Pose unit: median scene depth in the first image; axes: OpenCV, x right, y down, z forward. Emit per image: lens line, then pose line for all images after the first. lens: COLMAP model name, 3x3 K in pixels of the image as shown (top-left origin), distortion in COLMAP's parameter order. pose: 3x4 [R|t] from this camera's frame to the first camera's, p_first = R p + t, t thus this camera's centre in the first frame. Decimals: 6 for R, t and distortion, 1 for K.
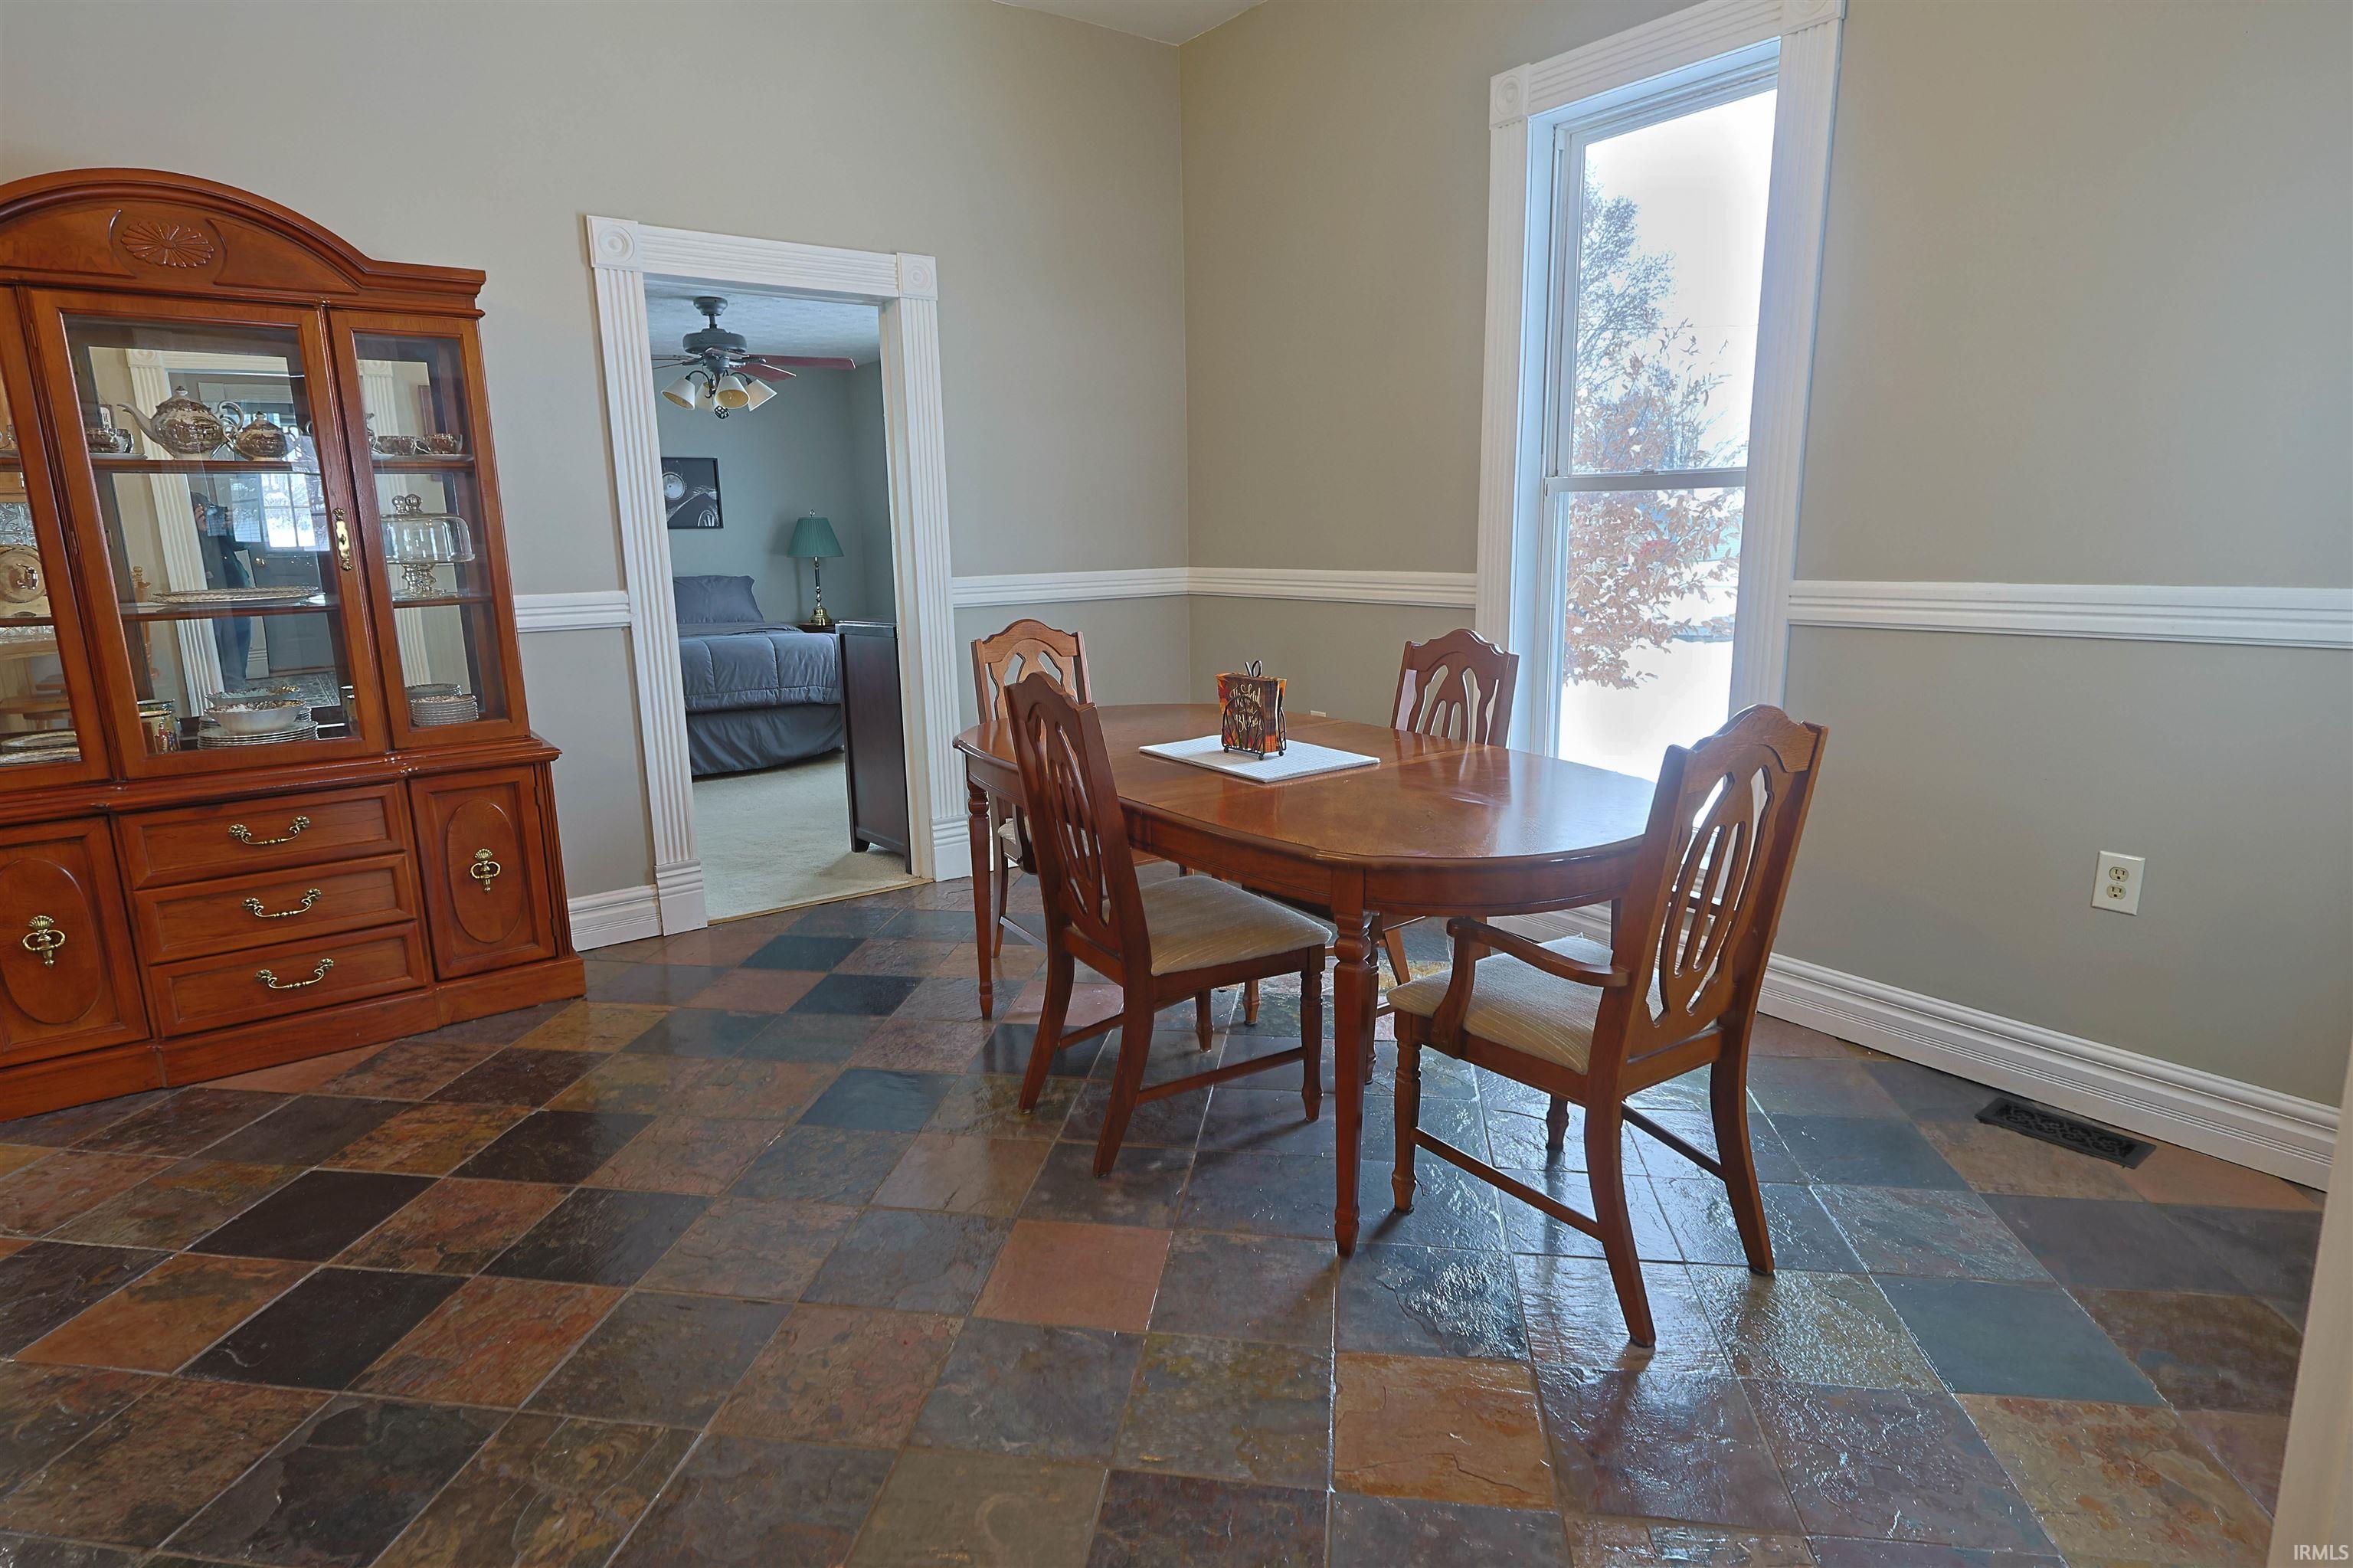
lens RADIAL K [[1210.8, 0, 1170.7], [0, 1210.8, 778.8], [0, 0, 1]] dist [-0.003338, 0.001561]
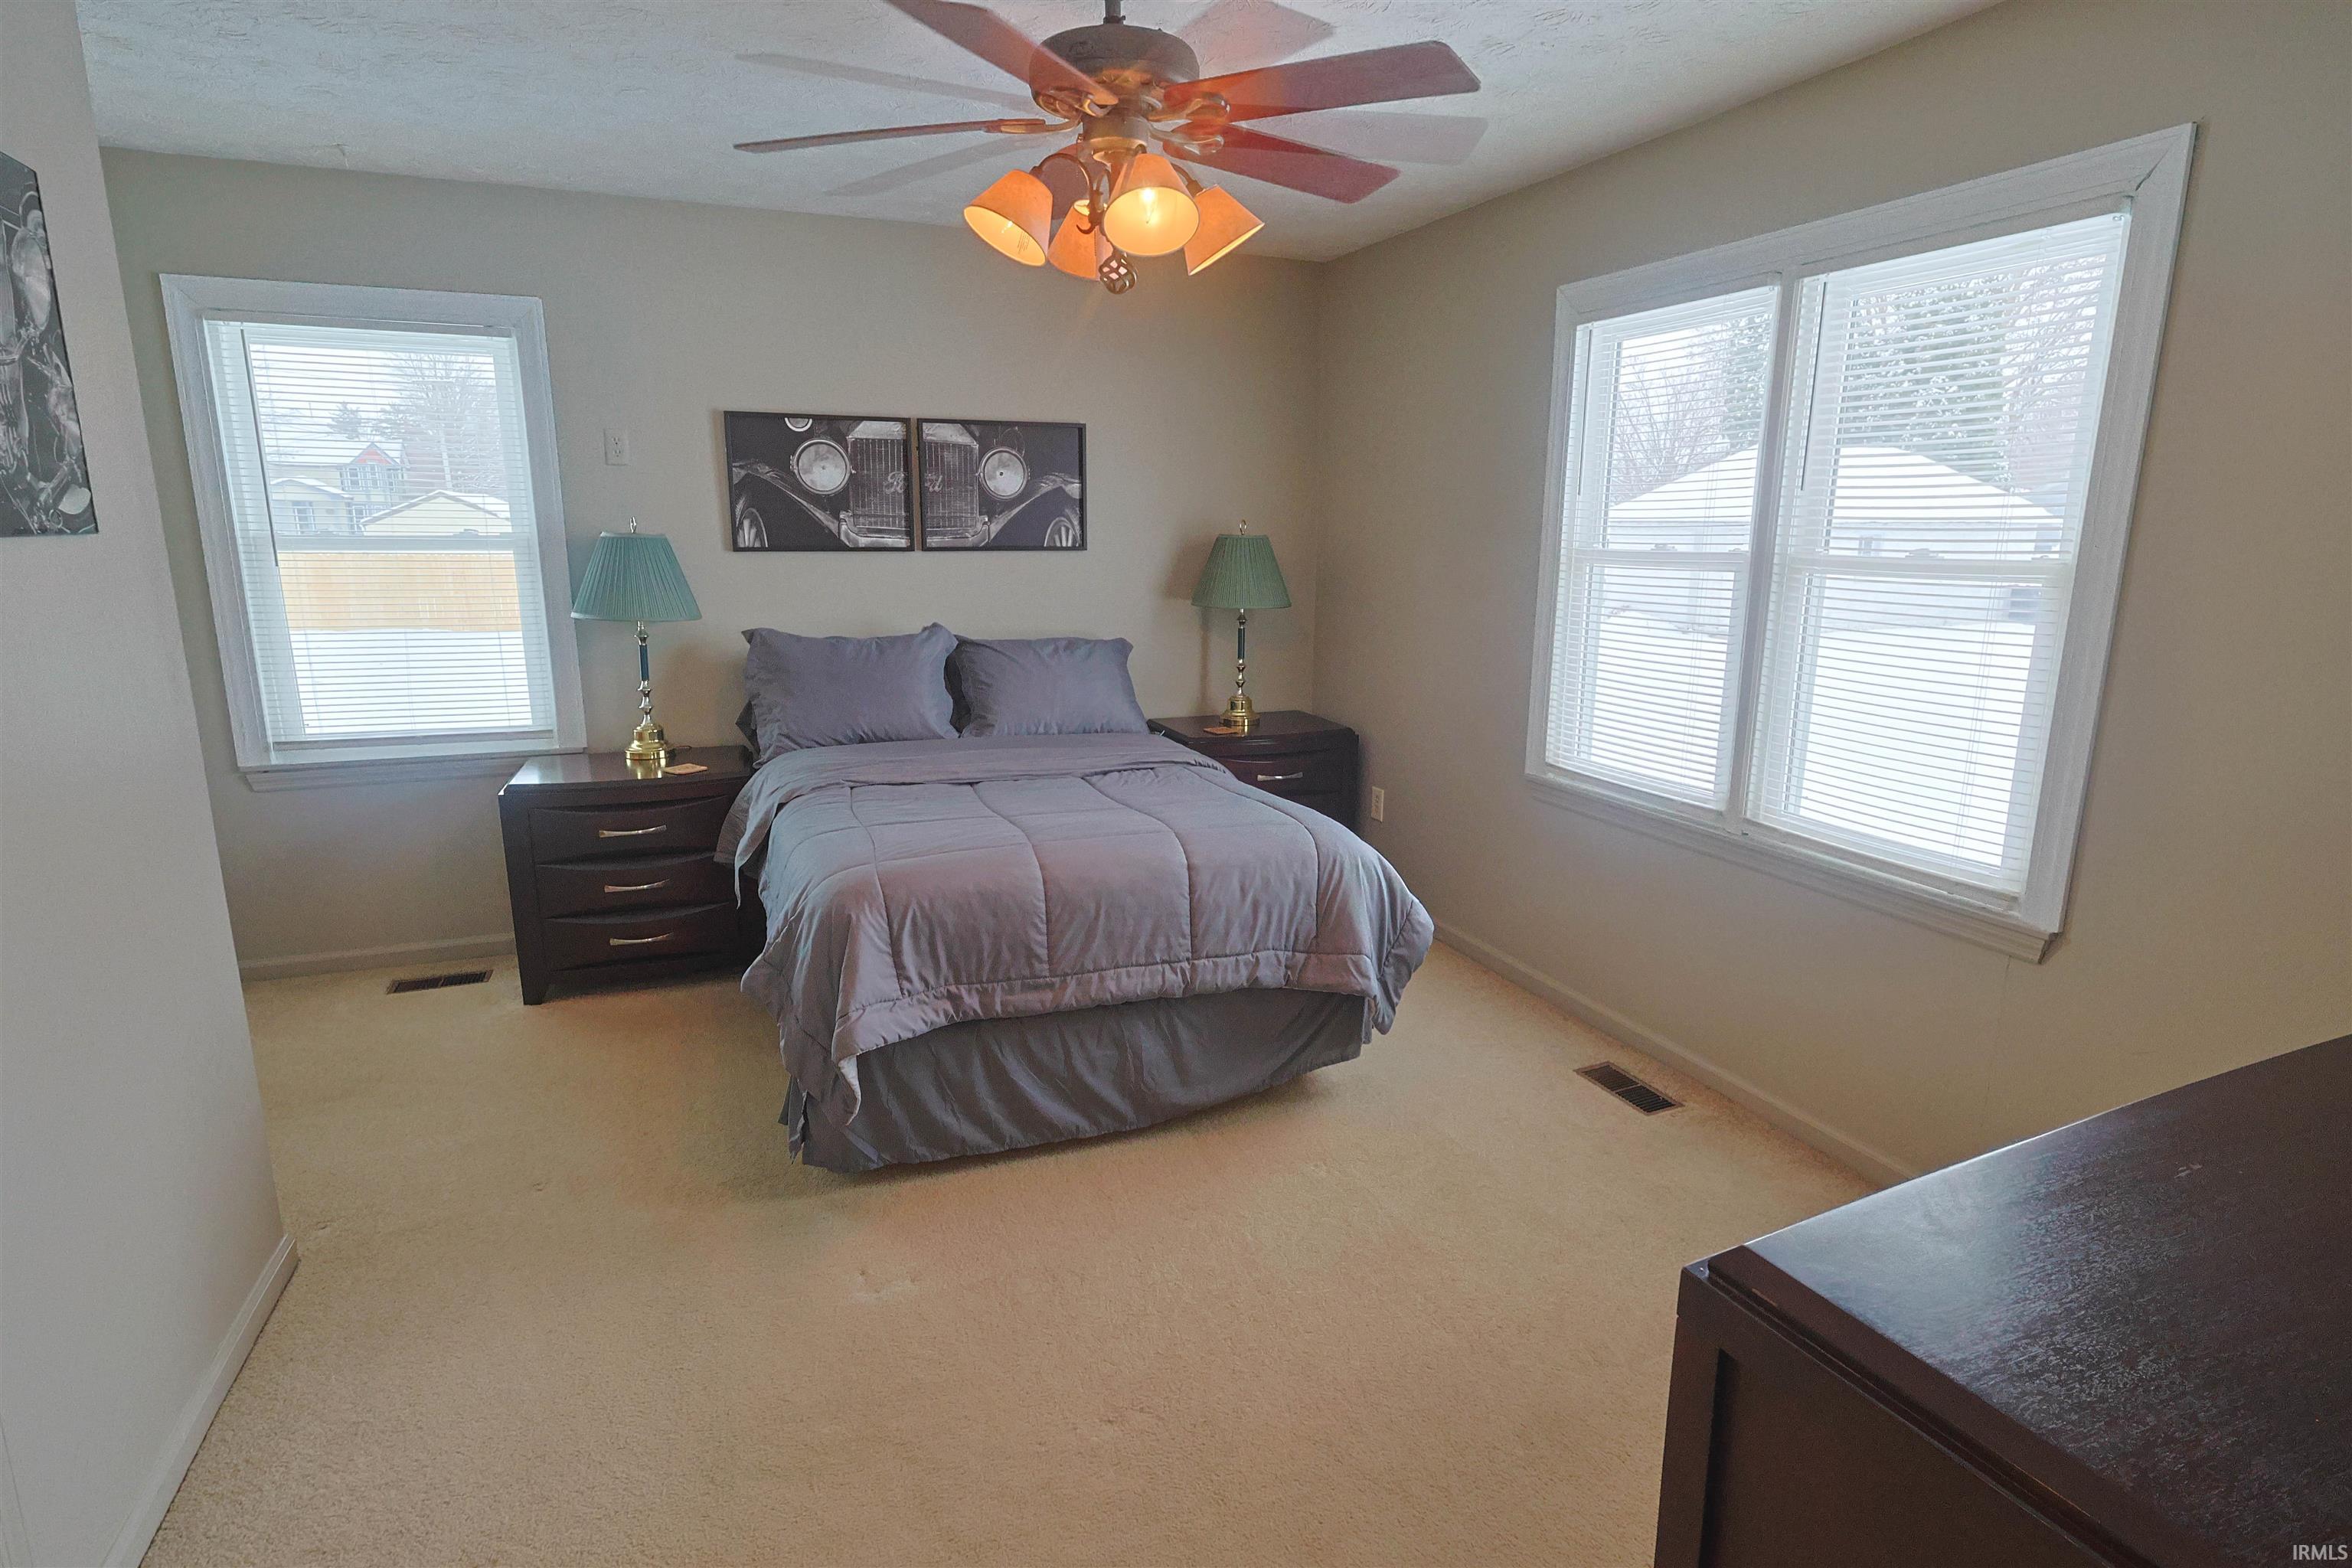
lens RADIAL K [[1210.2, 0, 1185.4], [0, 1210.2, 785.6], [0, 0, 1]] dist [-0.003338, 0.001561]
pose [[0.966270, 0.076736, -0.245834, -0.186752], [-0.072903, 0.997034, 0.024669, -0.120320], [0.246998, -0.005915, 0.968998, 0.486912]]
